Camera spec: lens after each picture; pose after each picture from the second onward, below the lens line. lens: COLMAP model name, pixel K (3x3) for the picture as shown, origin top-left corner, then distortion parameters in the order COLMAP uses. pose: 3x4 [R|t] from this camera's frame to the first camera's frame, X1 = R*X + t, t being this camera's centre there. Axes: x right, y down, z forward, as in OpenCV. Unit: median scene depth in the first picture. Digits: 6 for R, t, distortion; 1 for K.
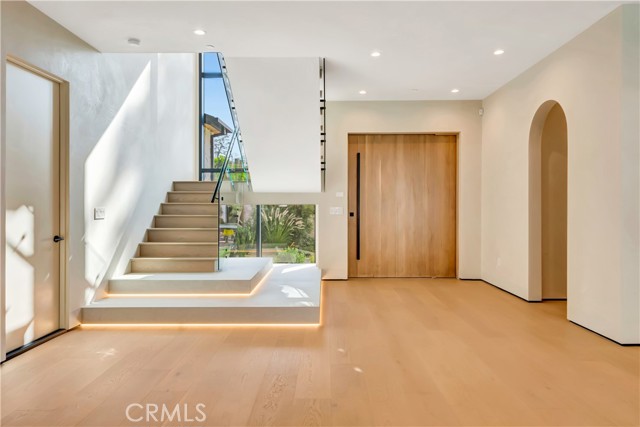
lens RADIAL K [[431.6, 0, 320.0], [0, 431.6, 213.5], [0, 0, 1]] dist [-0.002839, -0.001368]
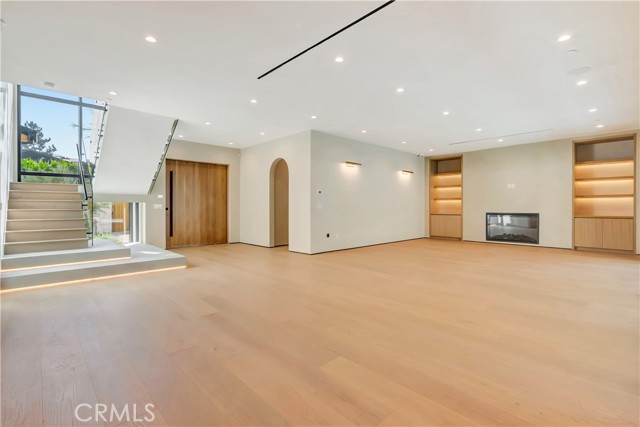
lens RADIAL K [[296.1, 0, 320.0], [0, 296.1, 213.5], [0, 0, 1]] dist [-0.003835, 0.000526]
pose [[0.716674, -0.013985, 0.697268, -0.289637], [0.009993, 0.999902, 0.009783, 0.015104], [-0.697336, -0.000043, 0.716744, -0.193819]]
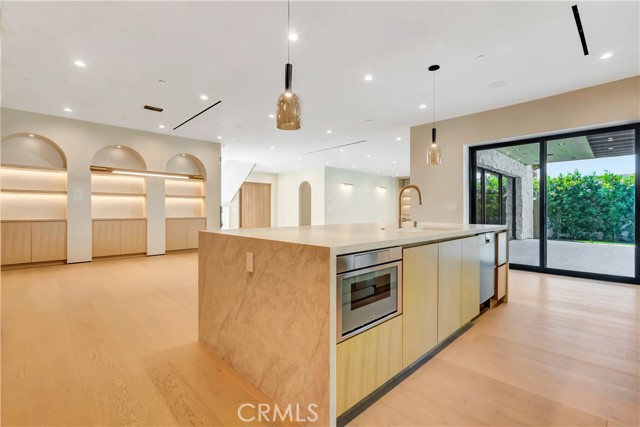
lens RADIAL K [[296.1, 0, 320.0], [0, 296.1, 213.5], [0, 0, 1]] dist [-0.003835, 0.000526]
pose [[0.708673, -0.001245, 0.705536, -0.889167], [0.009586, 0.999923, -0.007865, 0.039735], [-0.705472, 0.012337, 0.708630, -0.697263]]
